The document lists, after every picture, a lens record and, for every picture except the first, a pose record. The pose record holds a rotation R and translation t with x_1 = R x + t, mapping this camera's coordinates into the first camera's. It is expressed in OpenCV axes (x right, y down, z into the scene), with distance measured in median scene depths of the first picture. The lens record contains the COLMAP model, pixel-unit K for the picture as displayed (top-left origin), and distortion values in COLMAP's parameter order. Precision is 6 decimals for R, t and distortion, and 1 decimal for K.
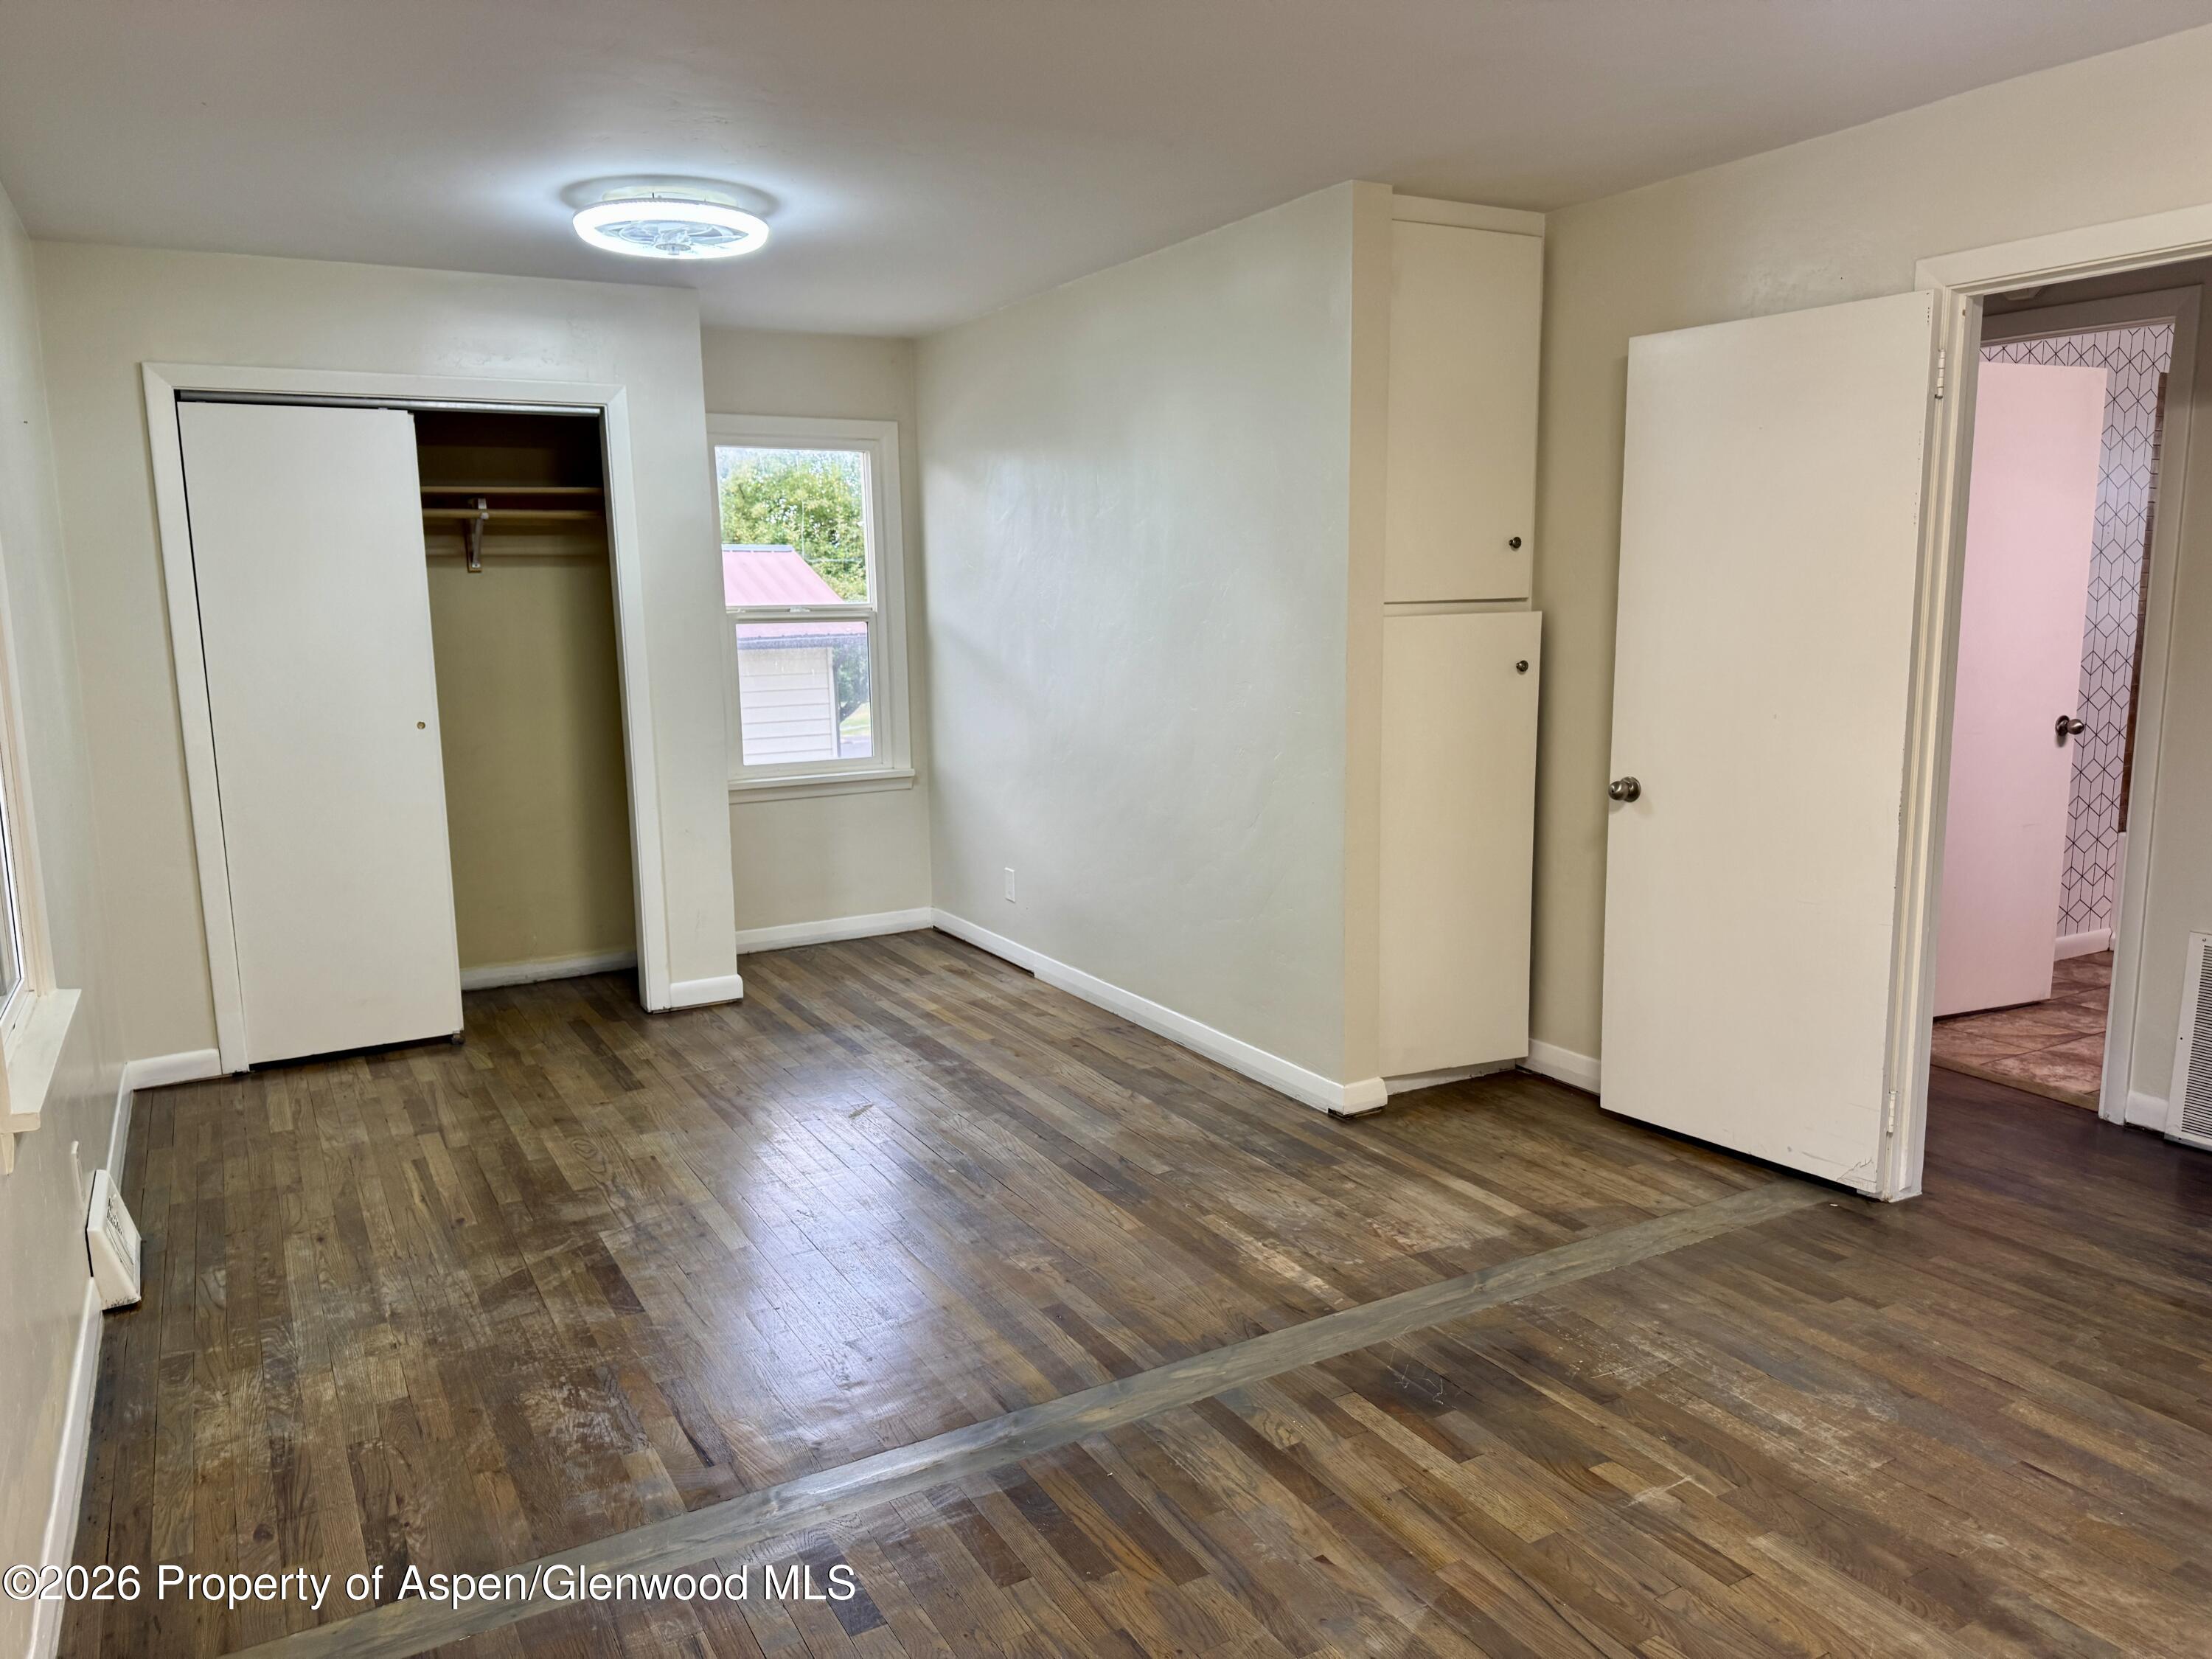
lens RADIAL K [[1562.0, 0, 1106.0], [0, 1562.0, 829.5], [0, 0, 1]] dist [0.145508, -0.233571]
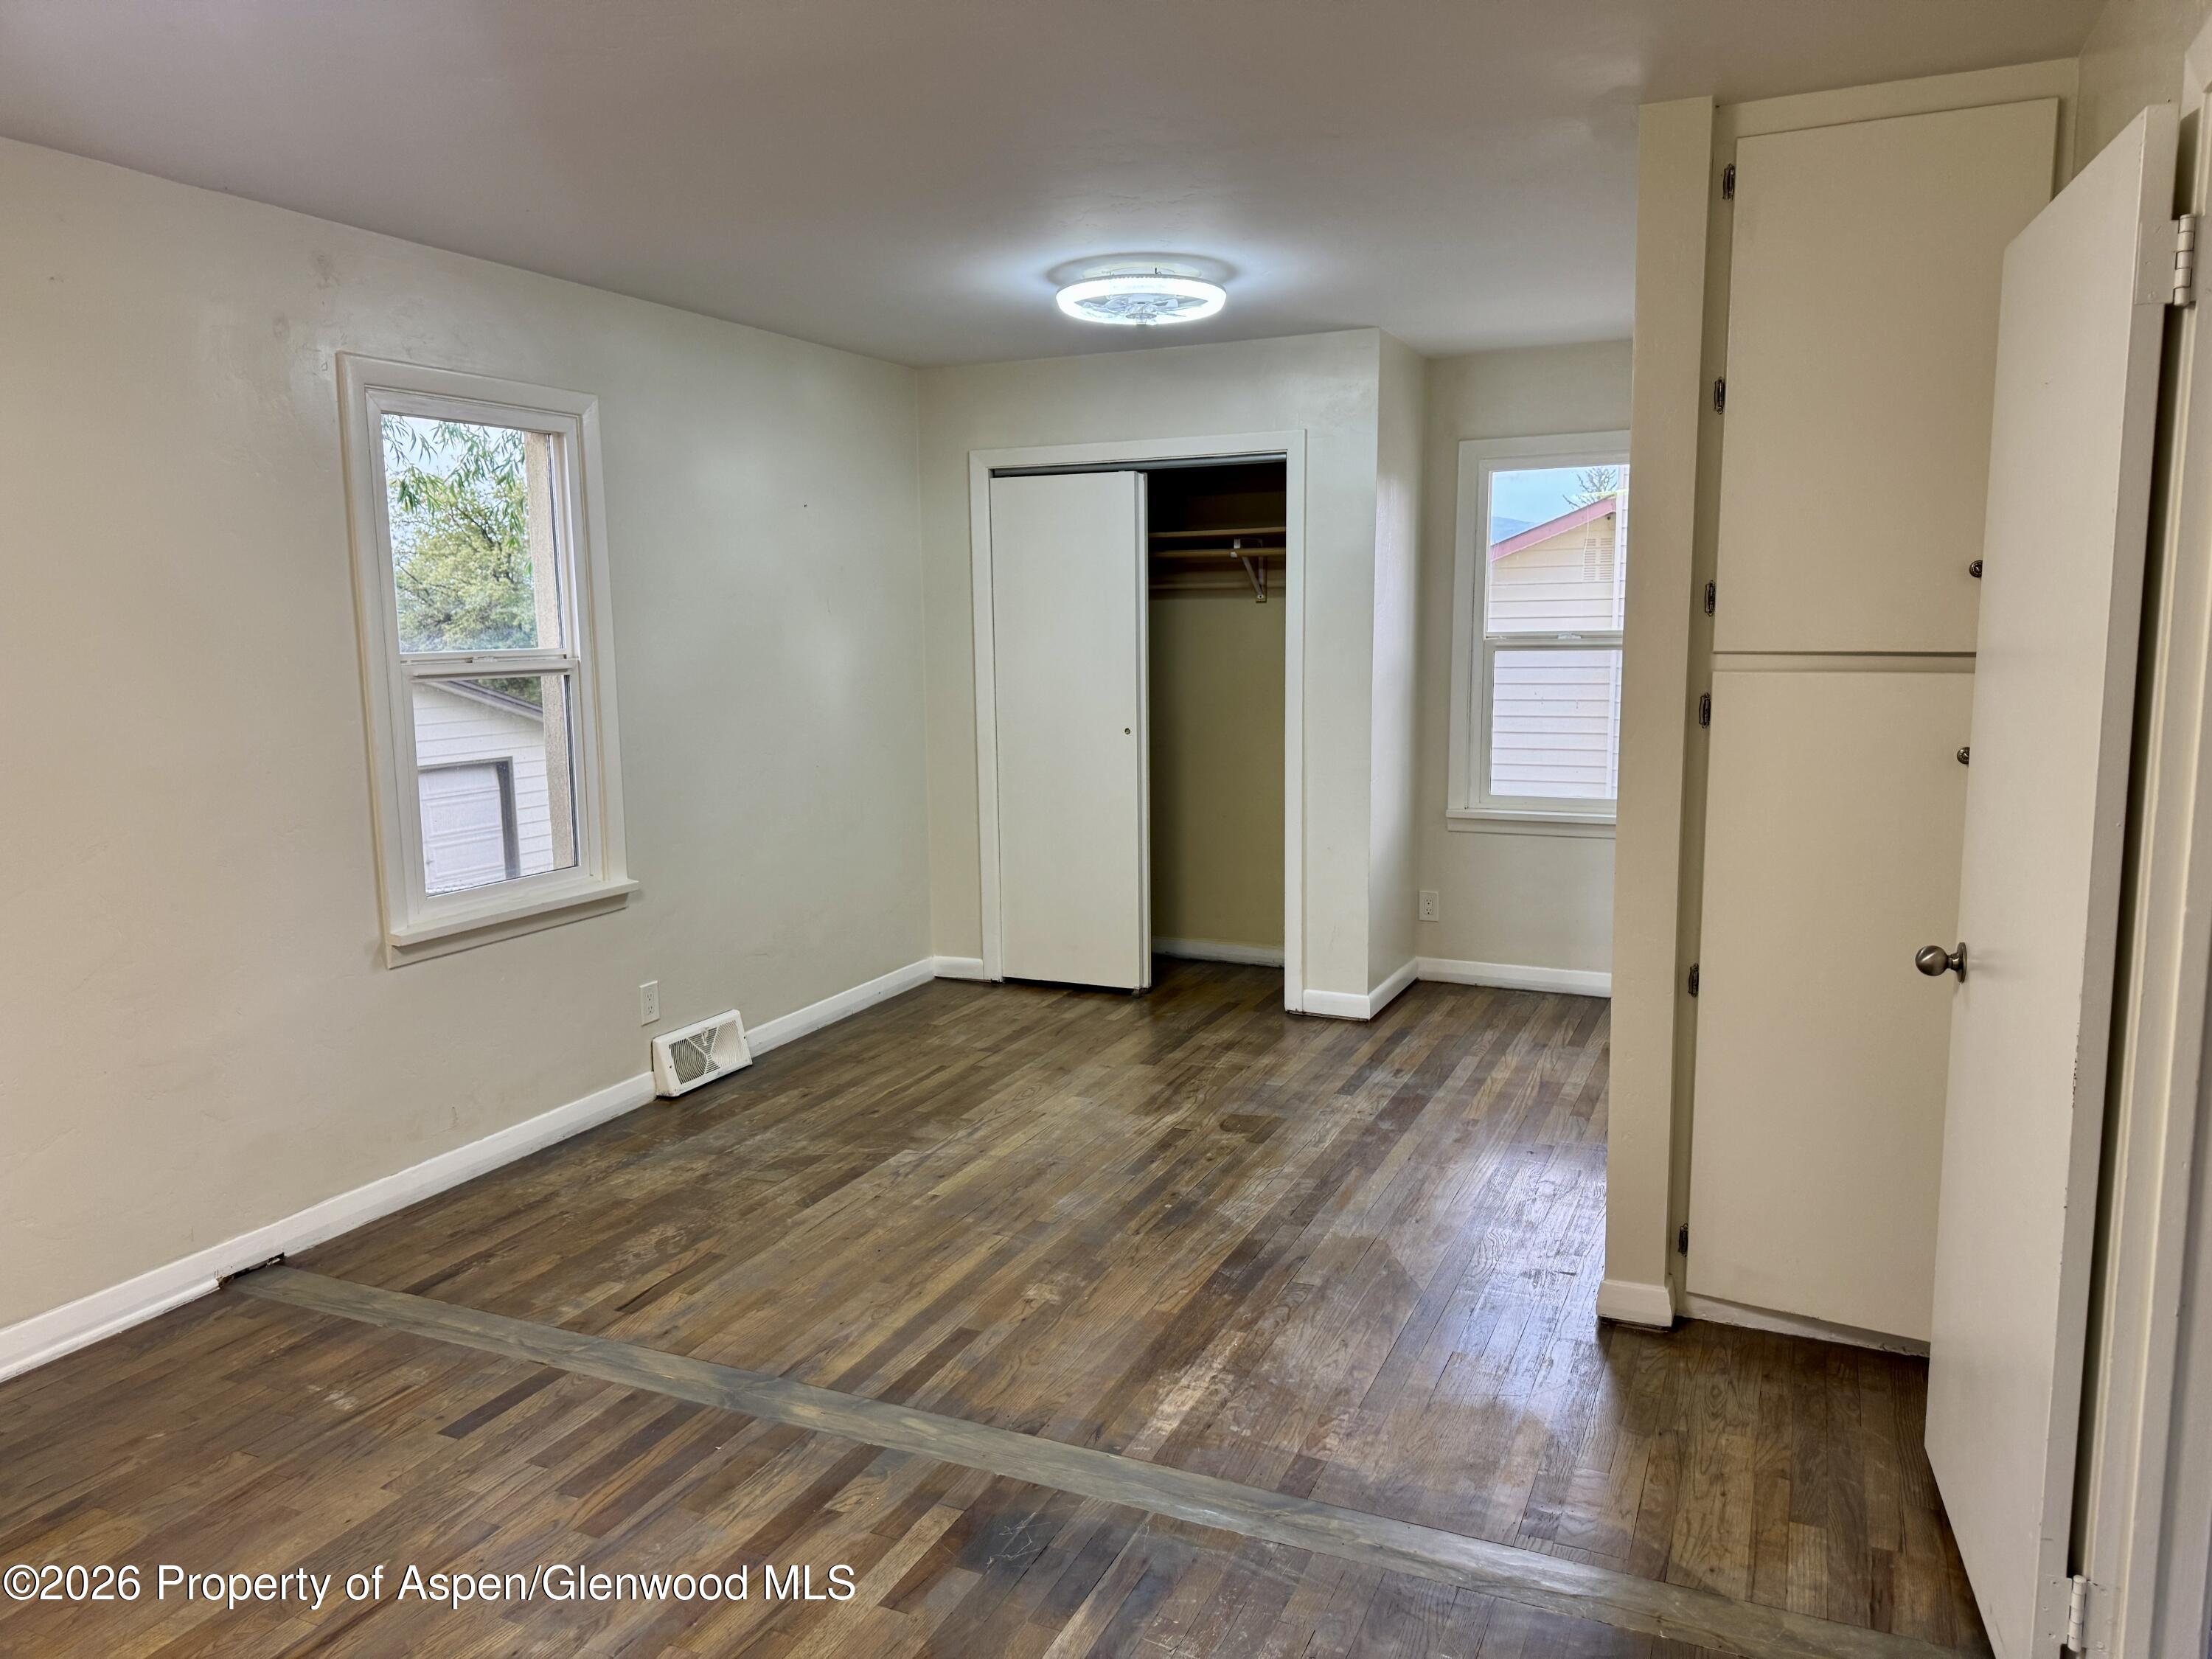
lens RADIAL K [[1562.0, 0, 1106.0], [0, 1562.0, 829.5], [0, 0, 1]] dist [0.145508, -0.233571]
pose [[0.582559, 0.124351, -0.803220, 0.630028], [-0.124741, 0.990198, 0.062826, -0.076664], [0.803159, 0.063594, 0.592360, 0.340923]]
